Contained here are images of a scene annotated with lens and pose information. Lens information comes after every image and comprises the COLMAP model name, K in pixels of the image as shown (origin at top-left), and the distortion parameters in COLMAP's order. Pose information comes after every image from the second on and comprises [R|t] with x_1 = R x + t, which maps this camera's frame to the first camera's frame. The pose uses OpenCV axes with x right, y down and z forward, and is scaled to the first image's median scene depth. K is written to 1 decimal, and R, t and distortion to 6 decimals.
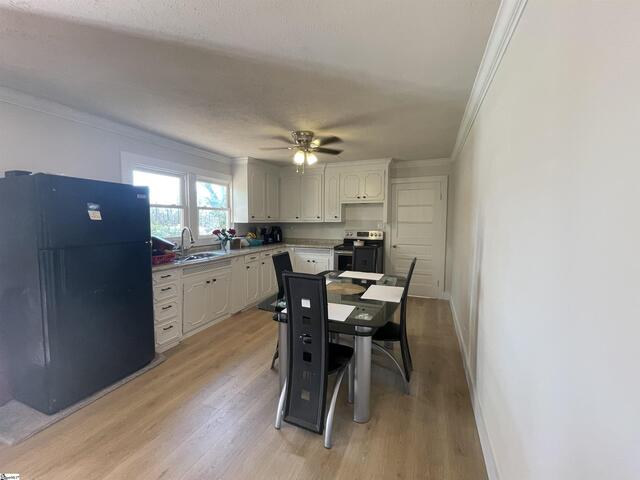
lens RADIAL K [[264.1, 0, 320.0], [0, 264.1, 240.0], [0, 0, 1]] dist [-0.000631, -0.000314]
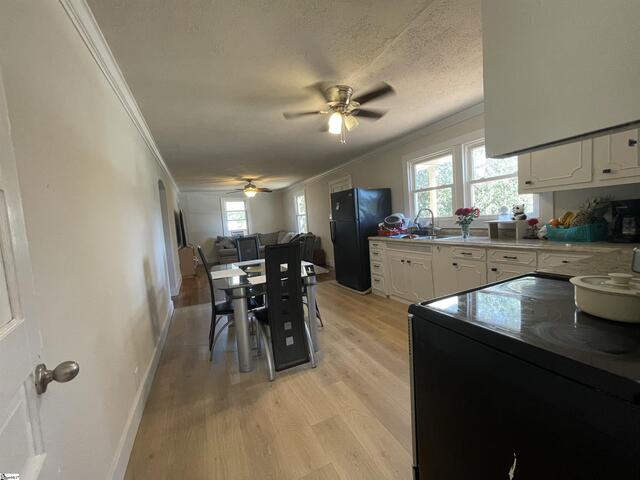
lens RADIAL K [[264.1, 0, 320.0], [0, 264.1, 240.0], [0, 0, 1]] dist [-0.000631, -0.000314]
pose [[-0.681675, 0.102837, -0.724392, 0.431652], [0.018283, 0.992158, 0.123645, -0.047882], [0.731426, 0.071042, -0.678210, 1.121577]]
